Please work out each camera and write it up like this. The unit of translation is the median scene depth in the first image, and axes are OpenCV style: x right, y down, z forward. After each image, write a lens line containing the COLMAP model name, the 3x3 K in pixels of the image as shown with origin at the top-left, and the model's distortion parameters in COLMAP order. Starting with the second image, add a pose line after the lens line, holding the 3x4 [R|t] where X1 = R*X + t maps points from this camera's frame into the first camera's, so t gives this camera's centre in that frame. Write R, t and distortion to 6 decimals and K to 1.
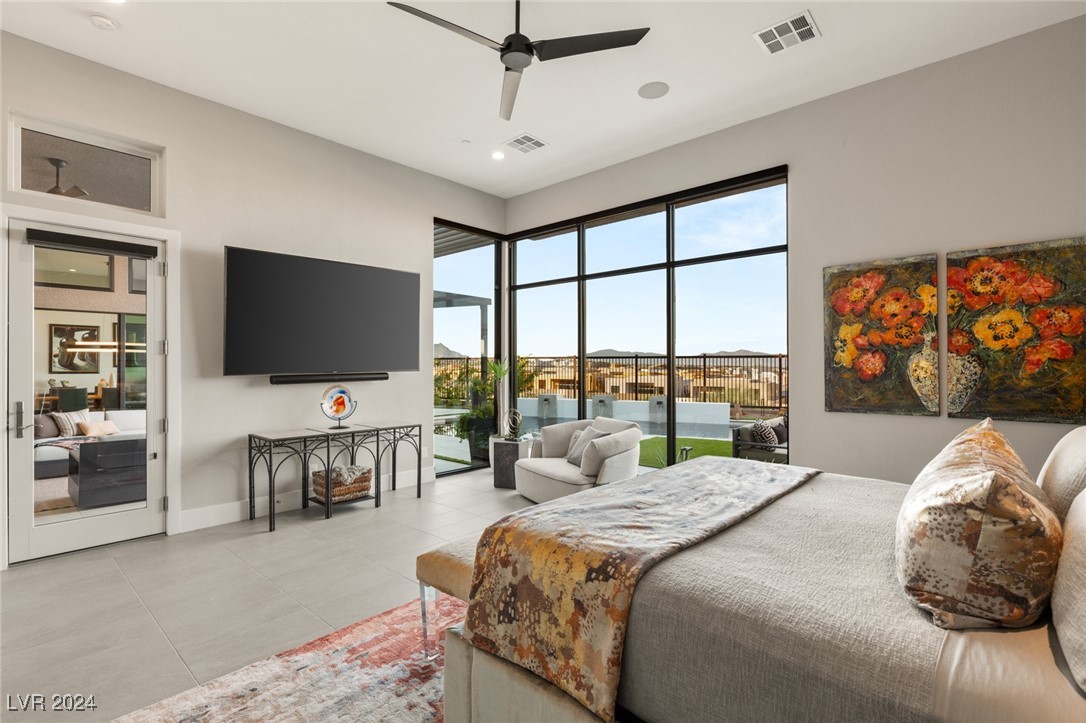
lens RADIAL K [[505.3, 0, 534.1], [0, 505.3, 366.2], [0, 0, 1]] dist [0.001932, 0.000393]
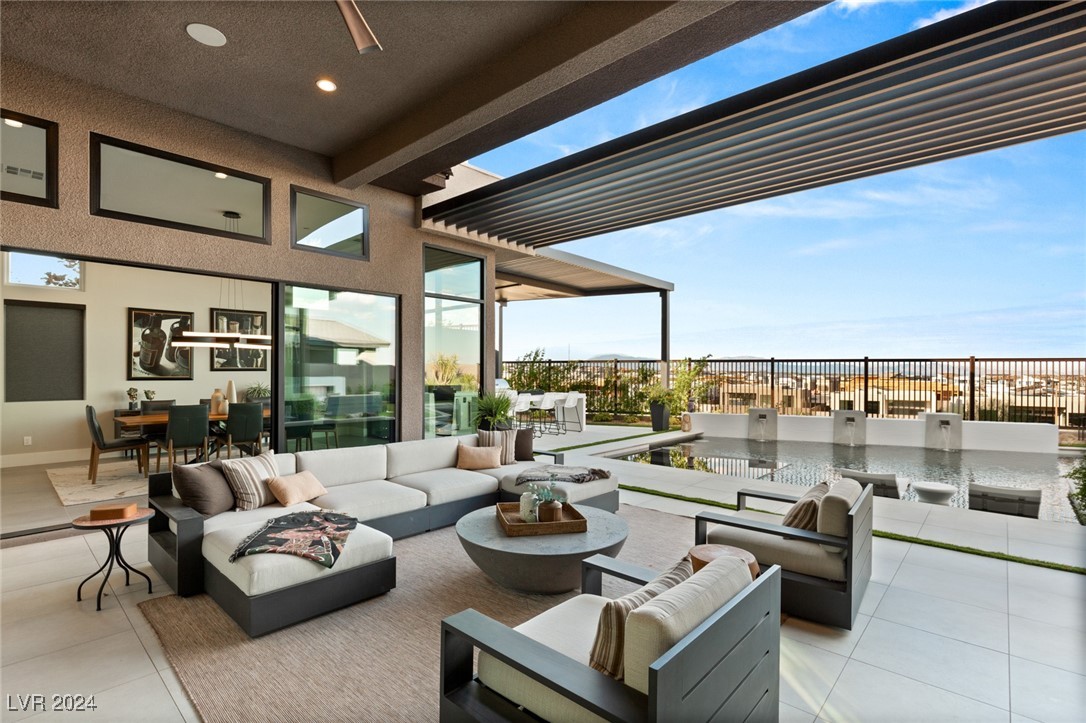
lens RADIAL K [[505.3, 0, 534.1], [0, 505.3, 366.2], [0, 0, 1]] dist [0.001932, 0.000393]
pose [[0.999991, 0.003419, 0.002597, -0.417201], [-0.003394, 0.999946, -0.009772, 0.000611], [-0.002630, 0.009763, 0.999949, 0.320793]]
